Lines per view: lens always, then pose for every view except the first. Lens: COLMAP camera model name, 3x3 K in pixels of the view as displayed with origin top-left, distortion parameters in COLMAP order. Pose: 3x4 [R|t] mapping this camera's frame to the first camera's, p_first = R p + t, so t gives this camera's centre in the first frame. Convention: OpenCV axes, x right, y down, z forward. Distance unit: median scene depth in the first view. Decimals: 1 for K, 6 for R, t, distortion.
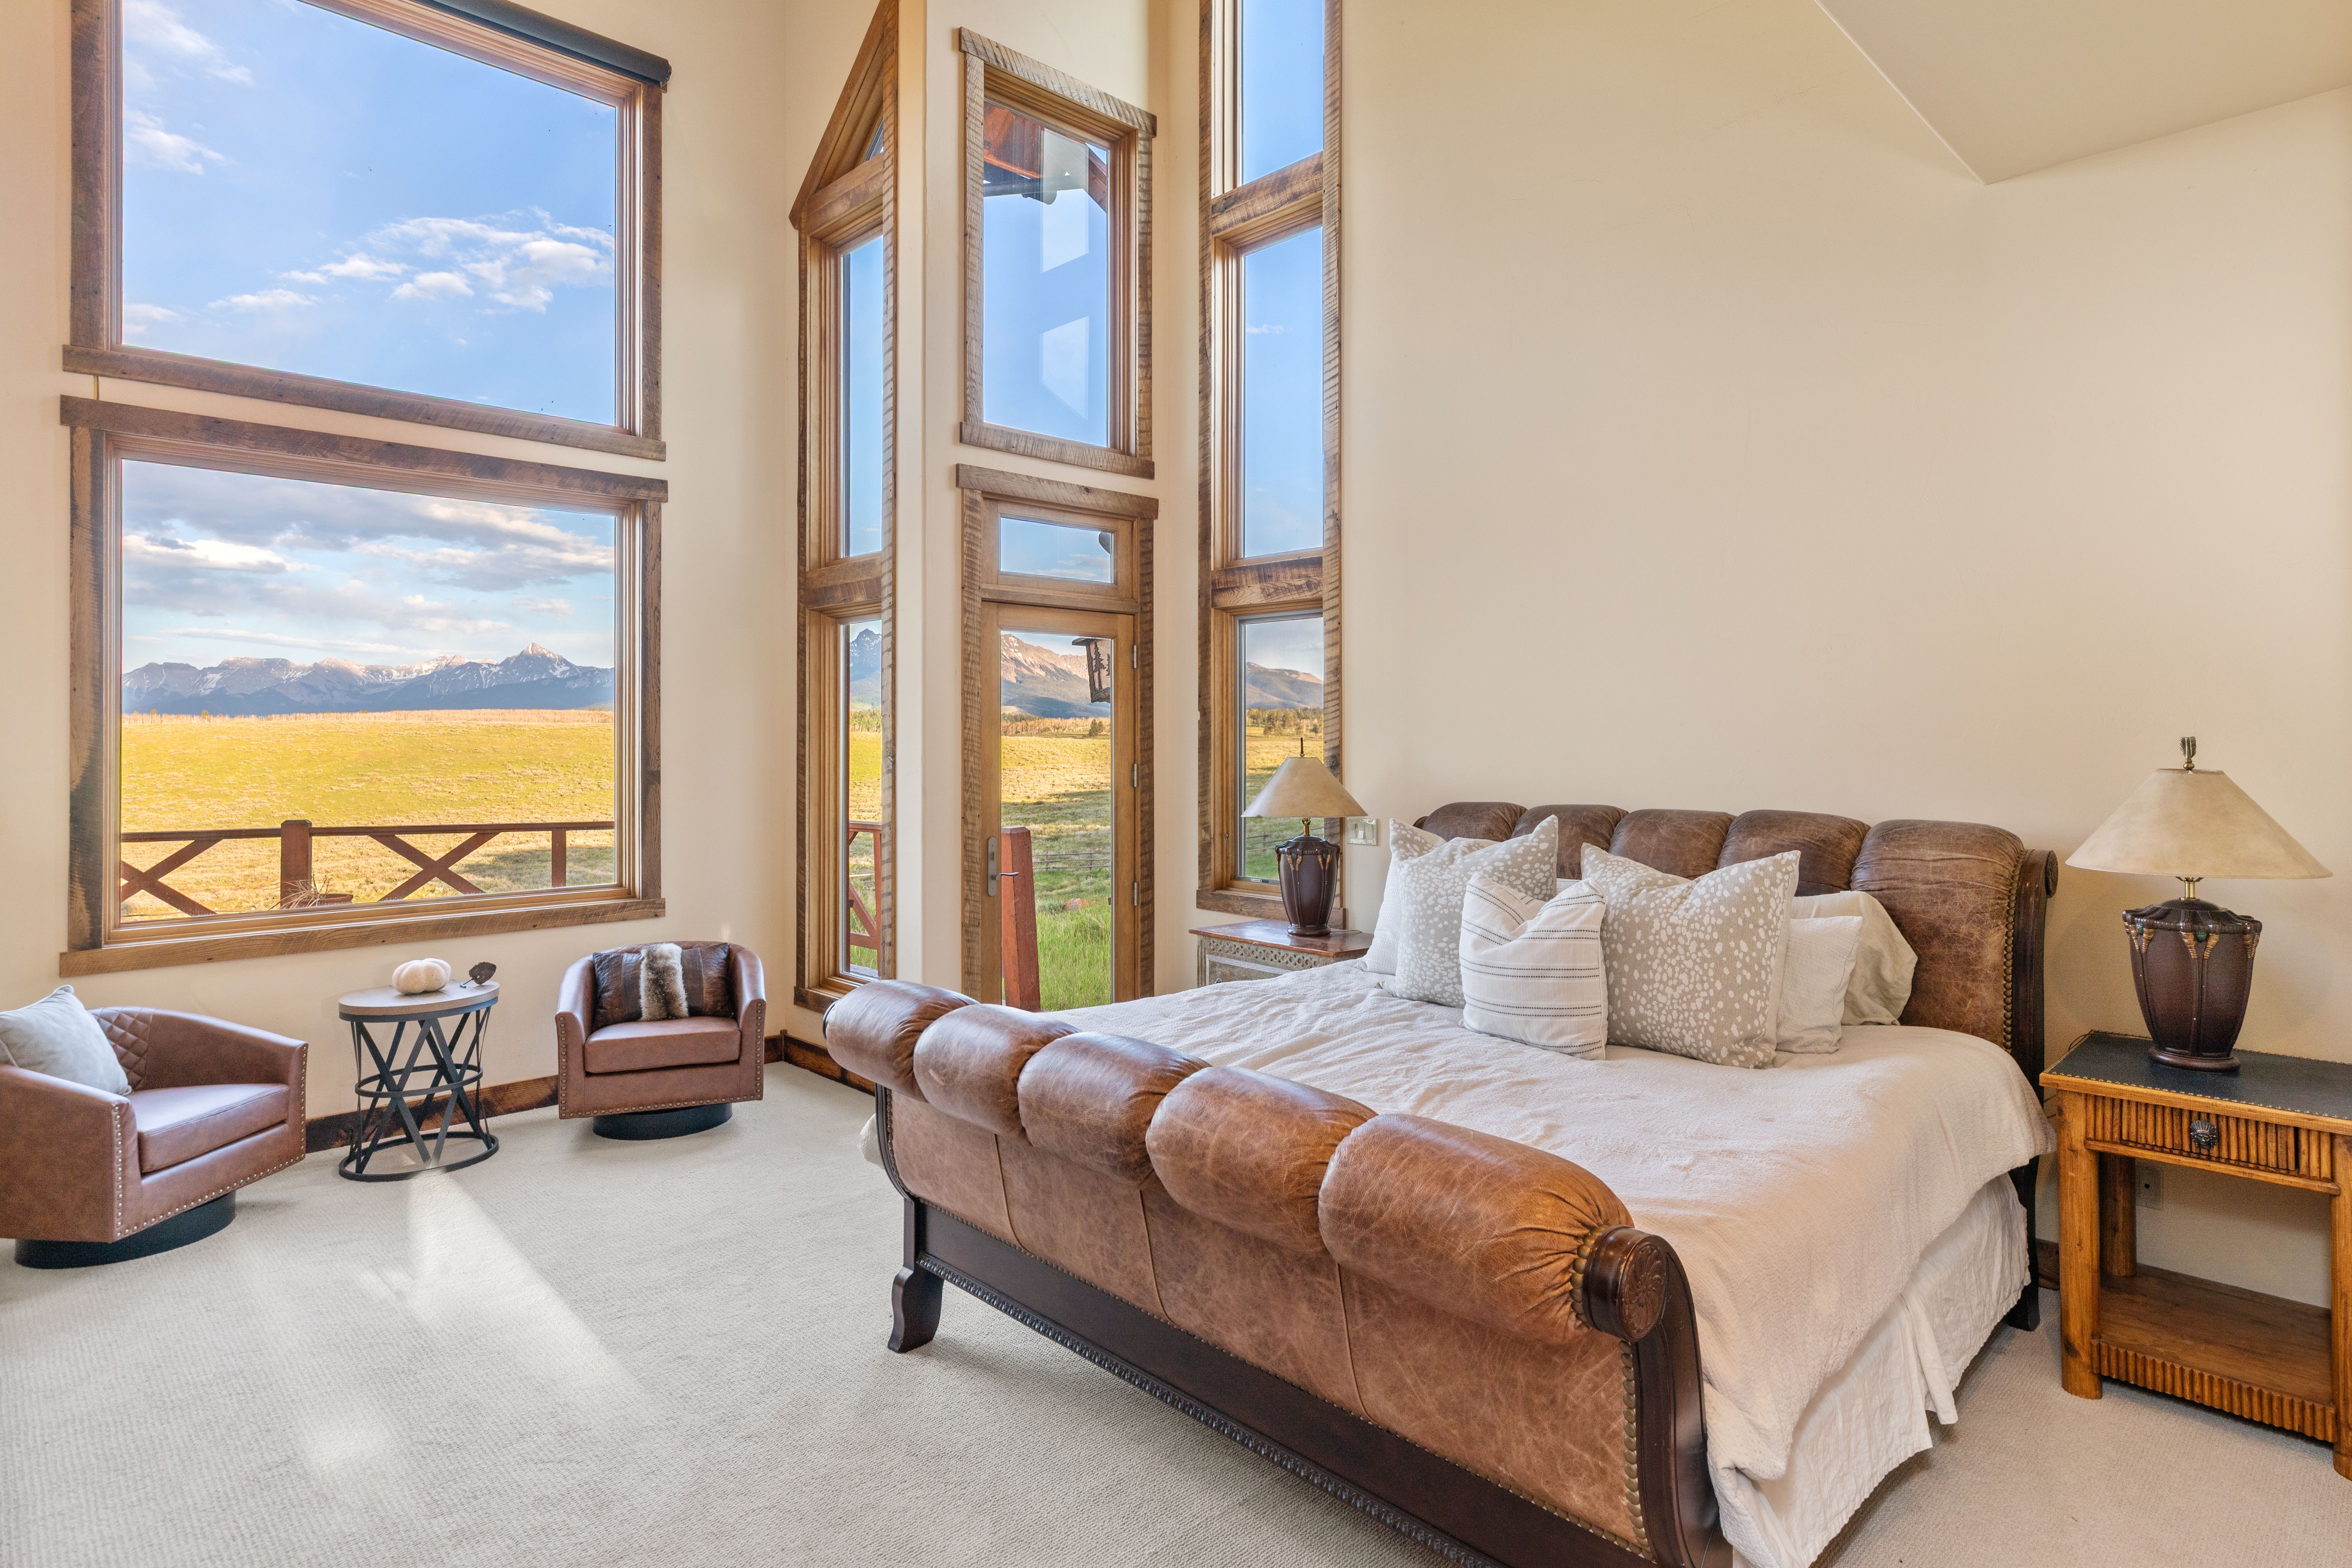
lens RADIAL K [[1257.4, 0, 1186.3], [0, 1257.4, 744.9], [0, 0, 1]] dist [0.007888, 0.000496]
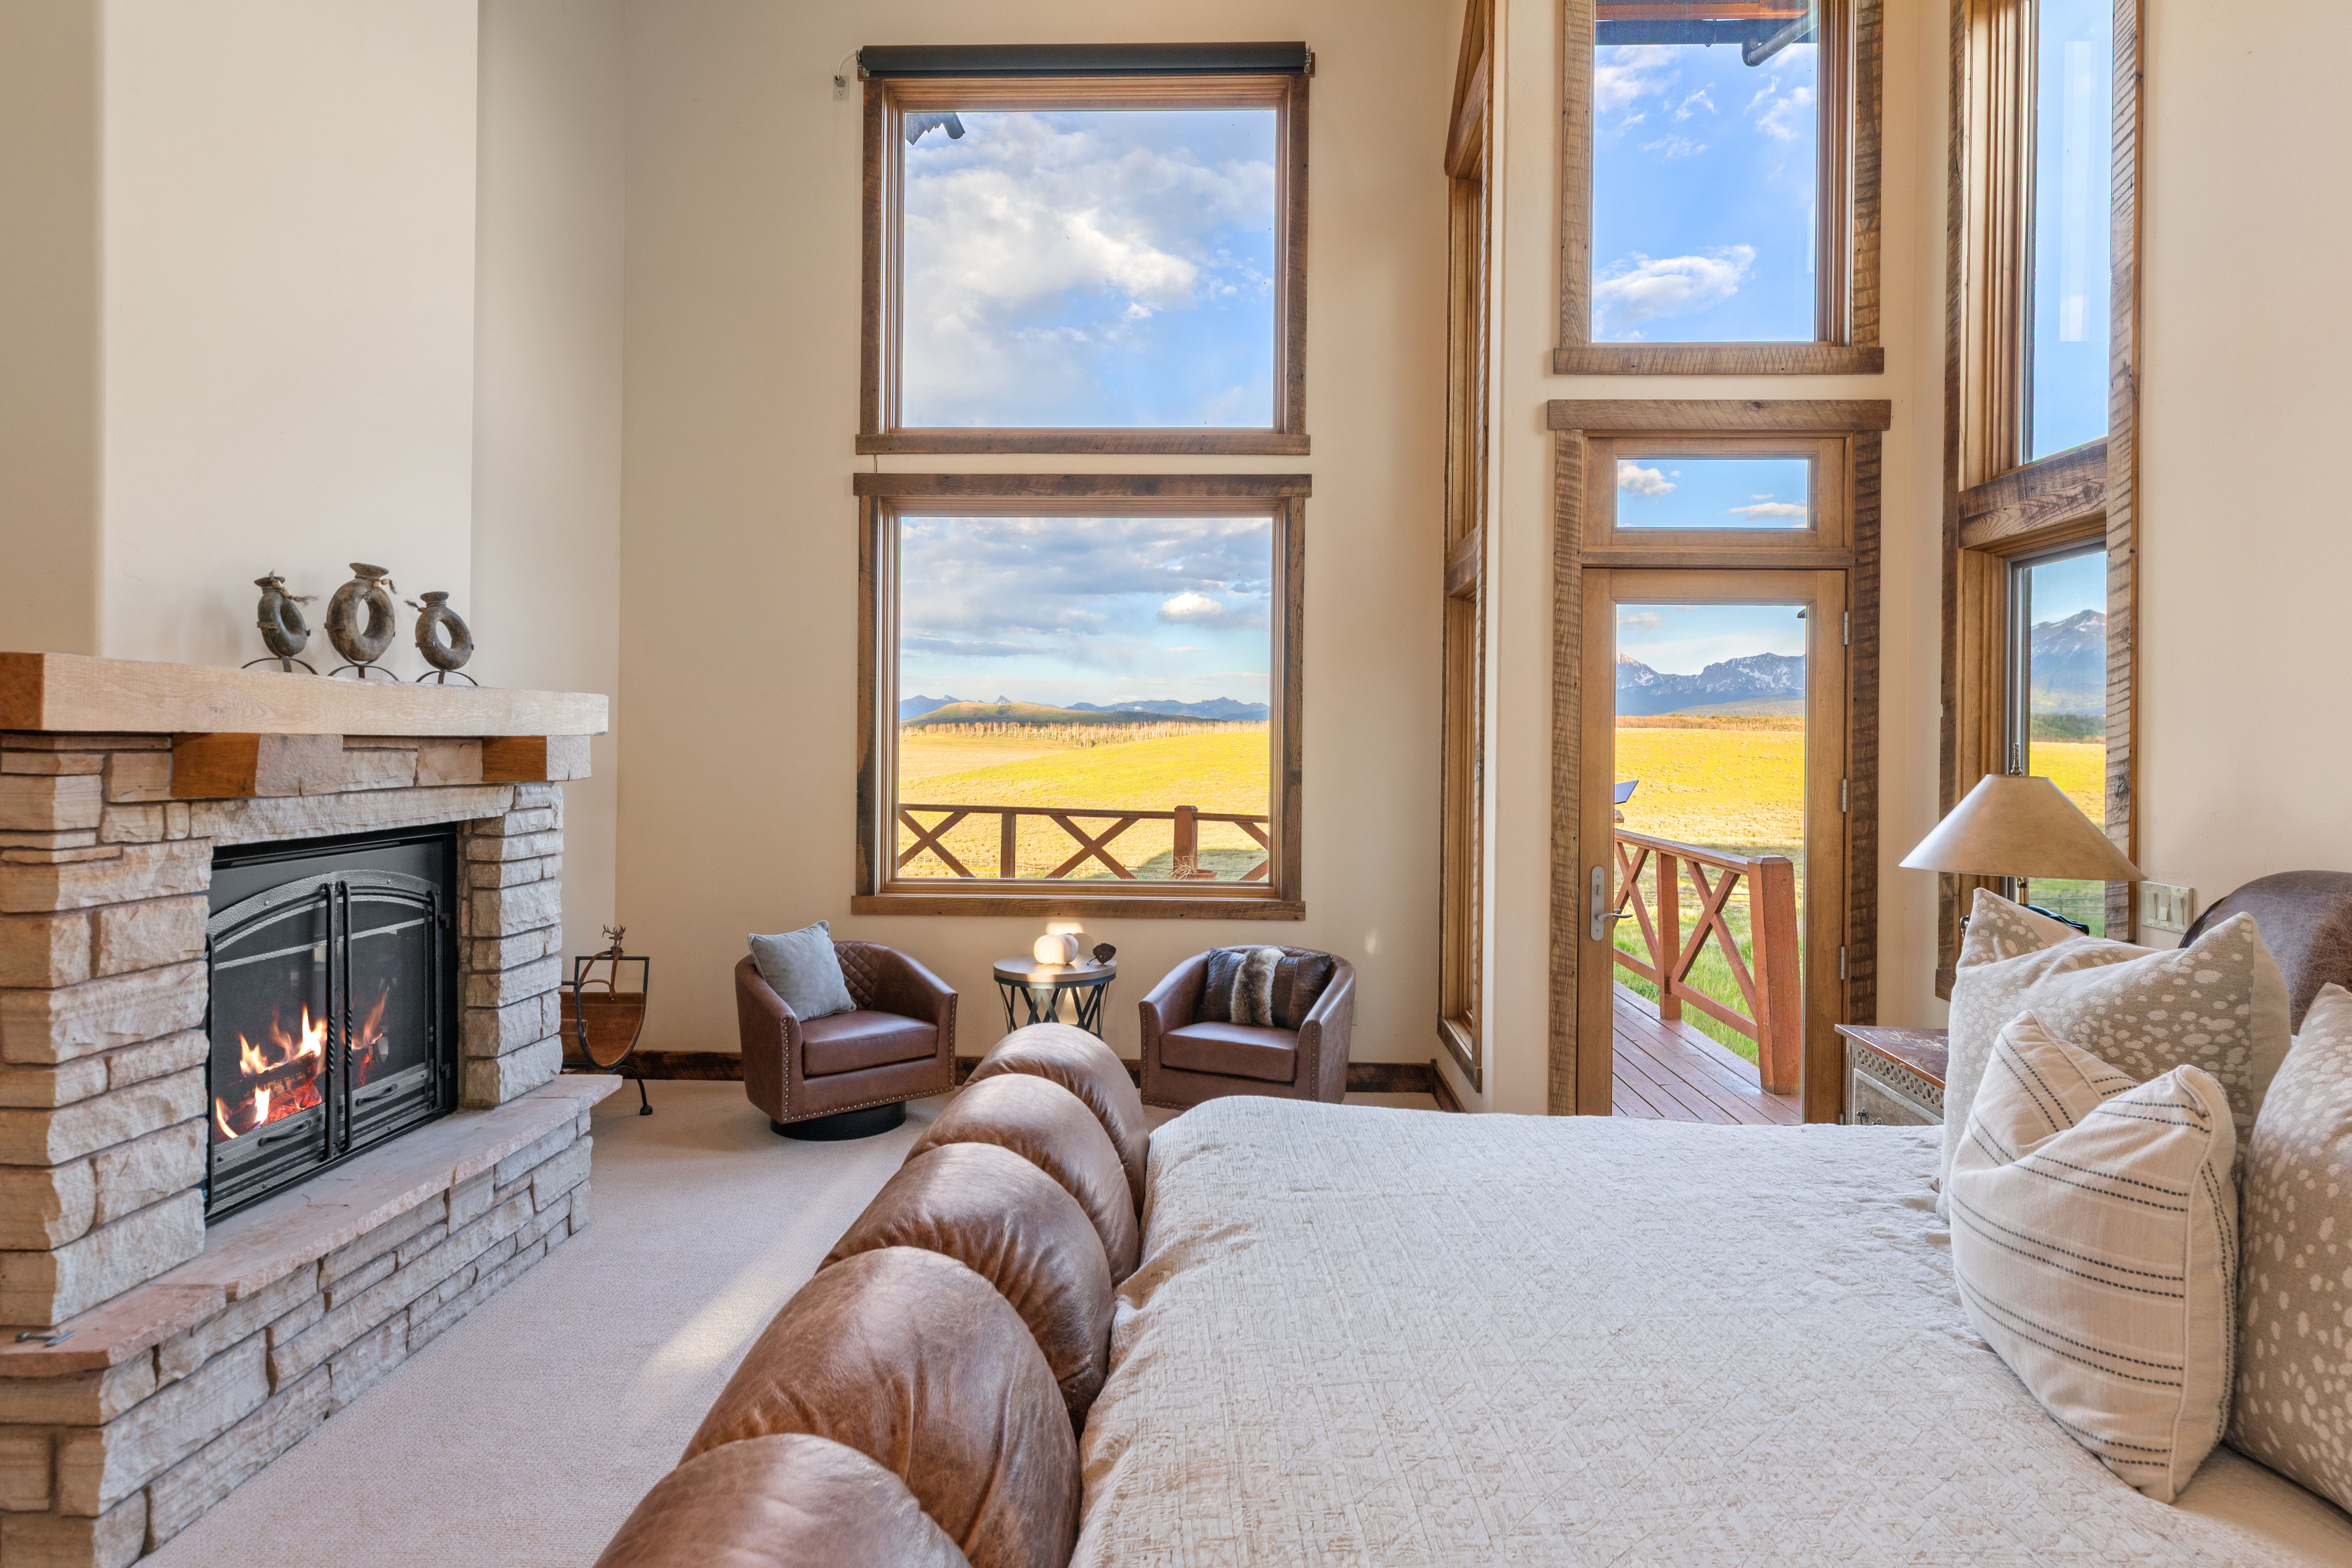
lens RADIAL K [[1257.4, 0, 1186.3], [0, 1257.4, 744.9], [0, 0, 1]] dist [0.007888, 0.000496]
pose [[0.696611, 0.011397, -0.717359, 0.233728], [-0.014662, 0.999891, 0.001647, -0.000299], [0.717300, 0.009371, 0.696702, 0.266038]]
